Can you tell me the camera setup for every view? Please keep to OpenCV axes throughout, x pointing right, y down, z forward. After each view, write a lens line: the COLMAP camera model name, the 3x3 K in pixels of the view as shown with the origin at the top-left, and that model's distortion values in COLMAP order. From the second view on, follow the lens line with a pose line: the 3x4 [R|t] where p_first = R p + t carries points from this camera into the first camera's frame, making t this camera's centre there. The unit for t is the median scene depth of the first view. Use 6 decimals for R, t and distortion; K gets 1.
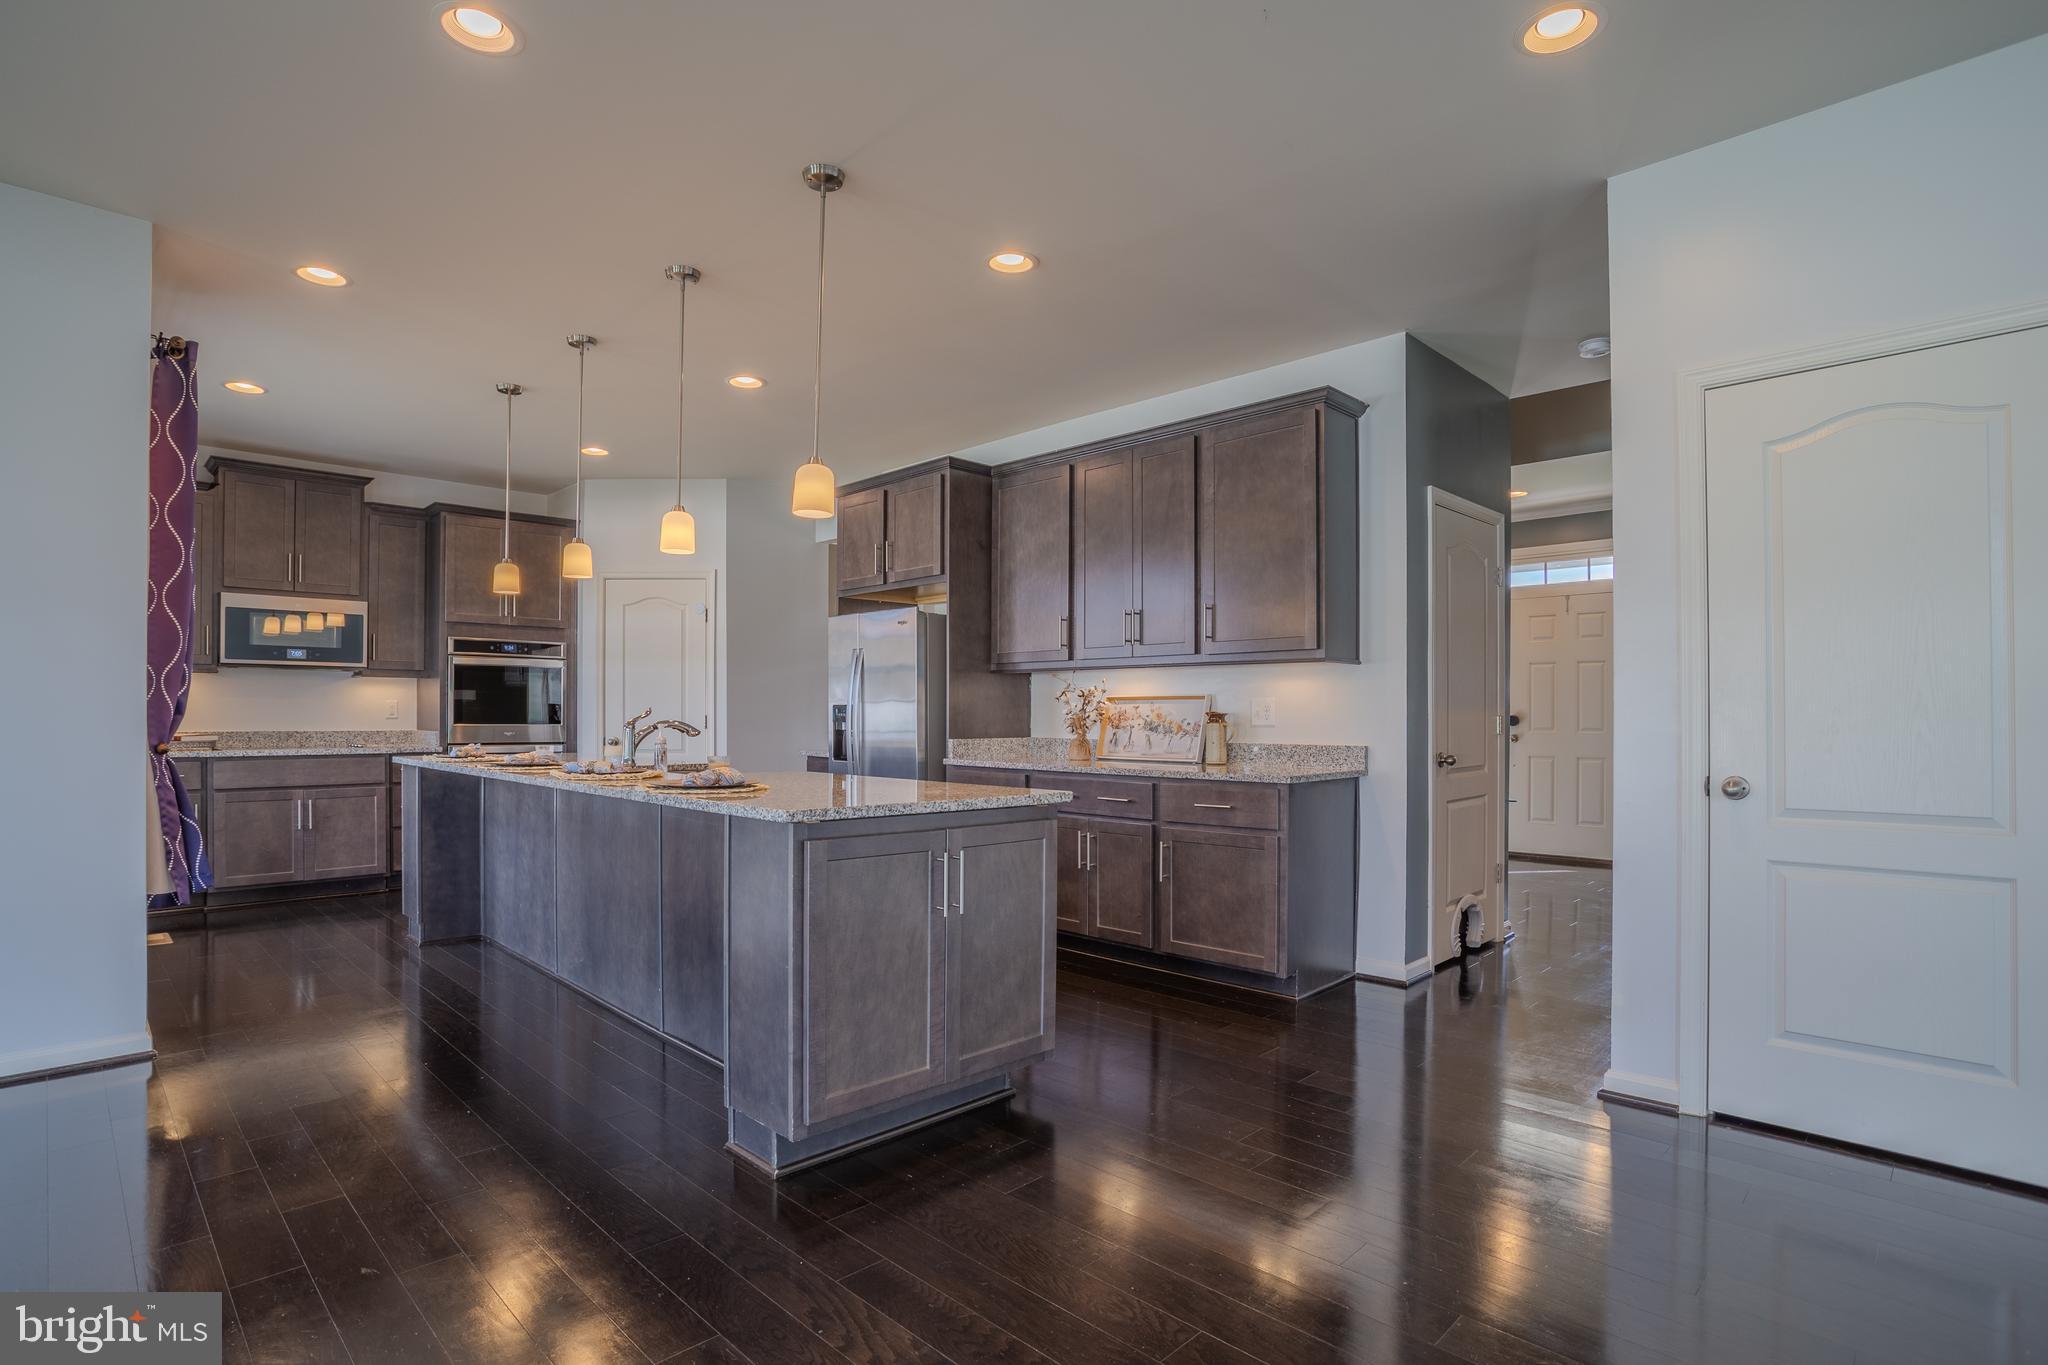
lens RADIAL K [[1018.4, 0, 1007.5], [0, 1018.4, 706.4], [0, 0, 1]] dist [-0.063256, 0.027853]
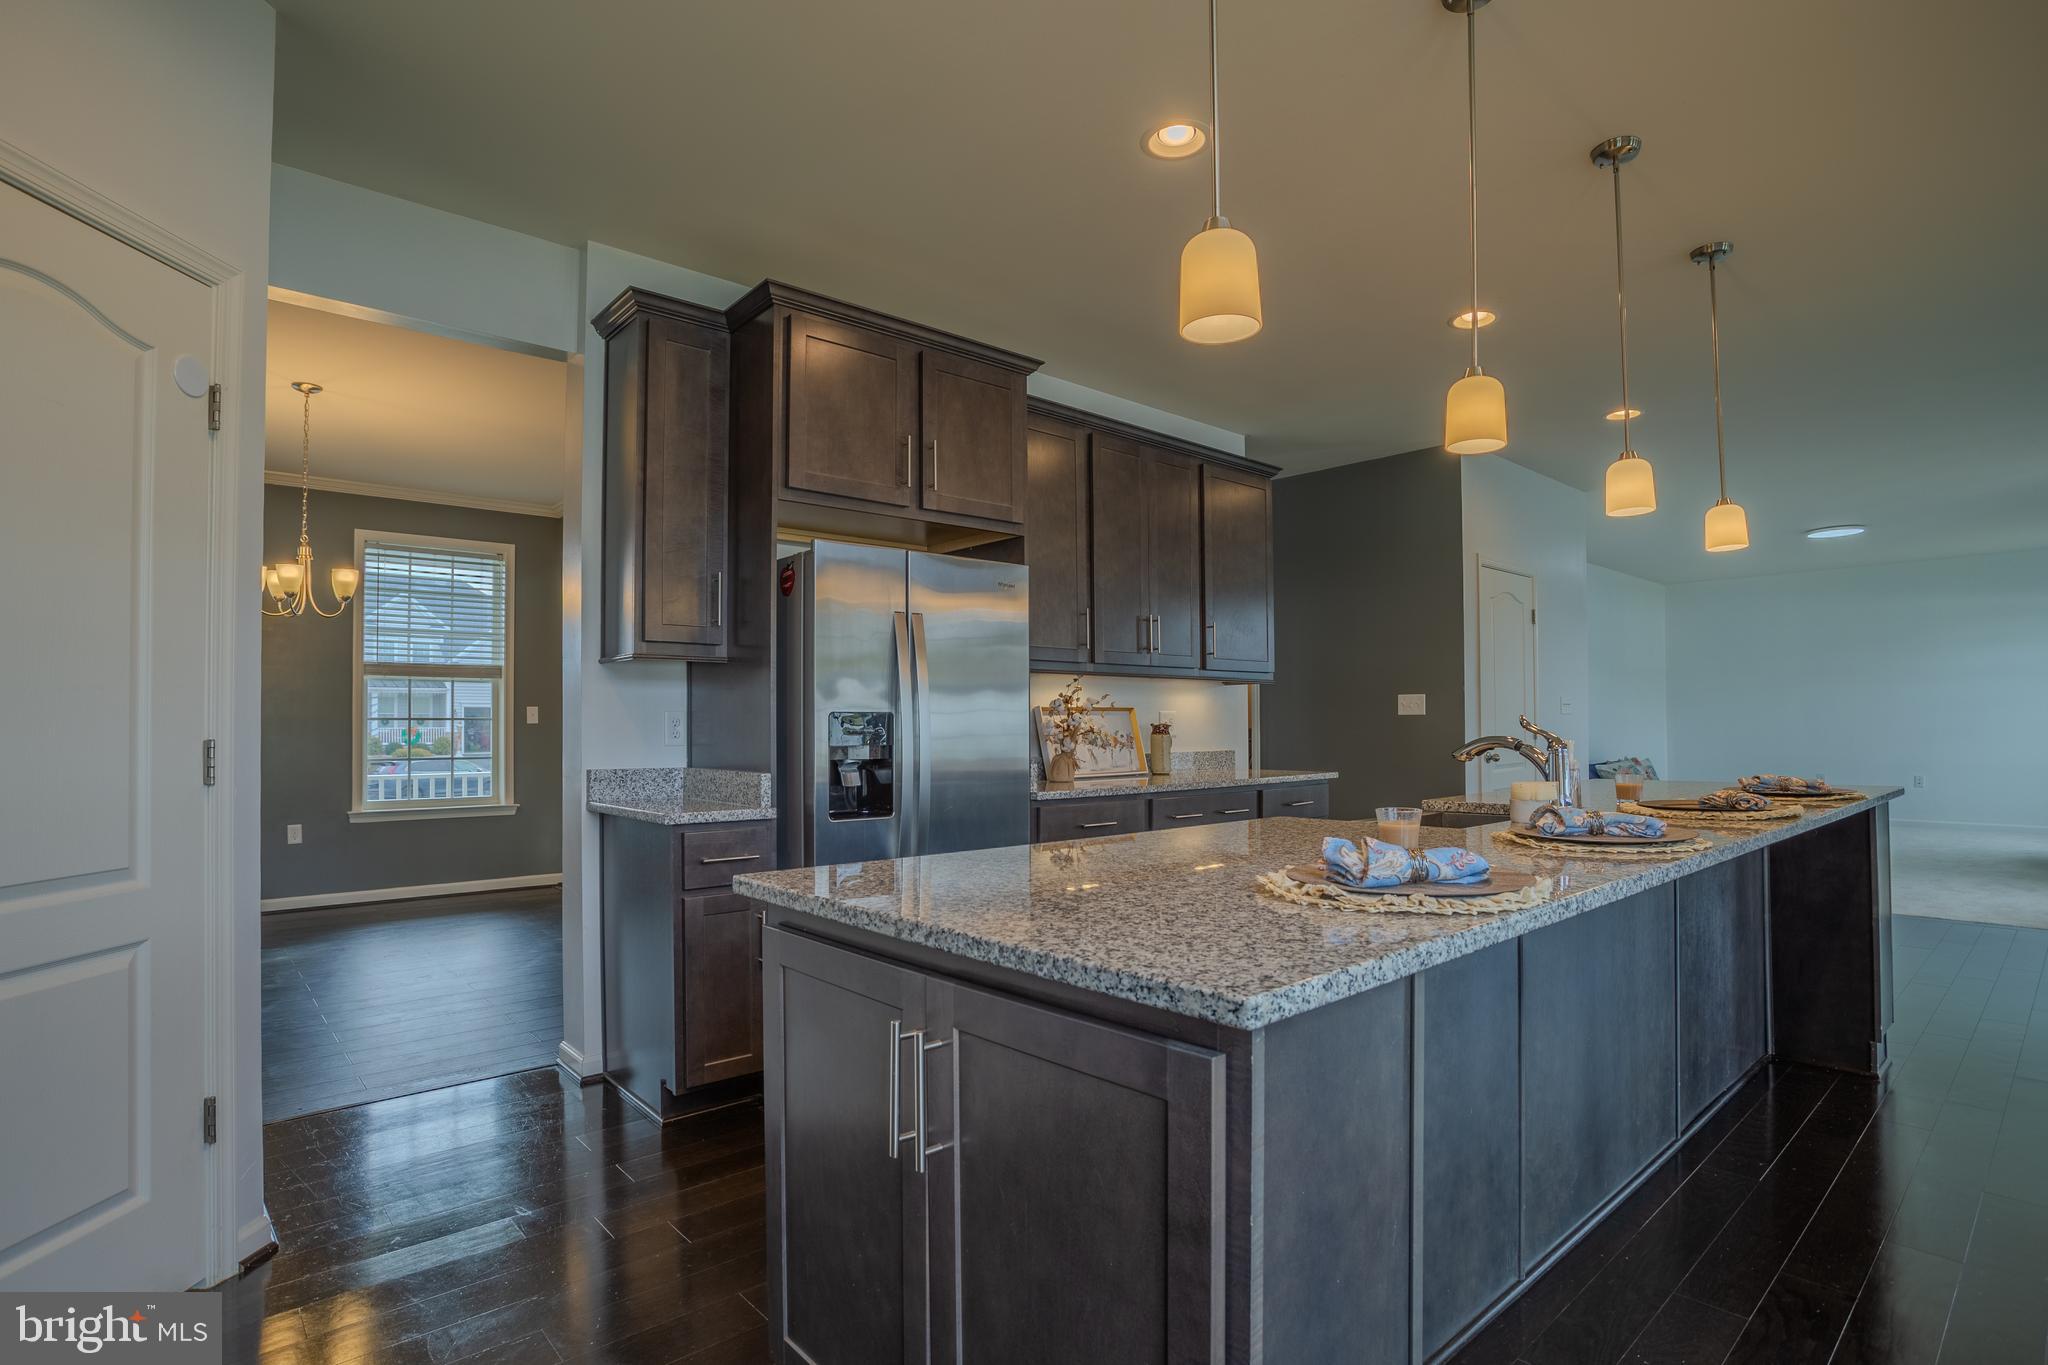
lens RADIAL K [[1016.7, 0, 1015.3], [0, 1016.7, 702.4], [0, 0, 1]] dist [-0.095948, 0.032506]
pose [[0.045031, 0.018134, 0.998821, -0.834014], [-0.001150, 0.999836, -0.018101, 0.002807], [-0.998985, -0.000333, 0.045044, 1.096469]]
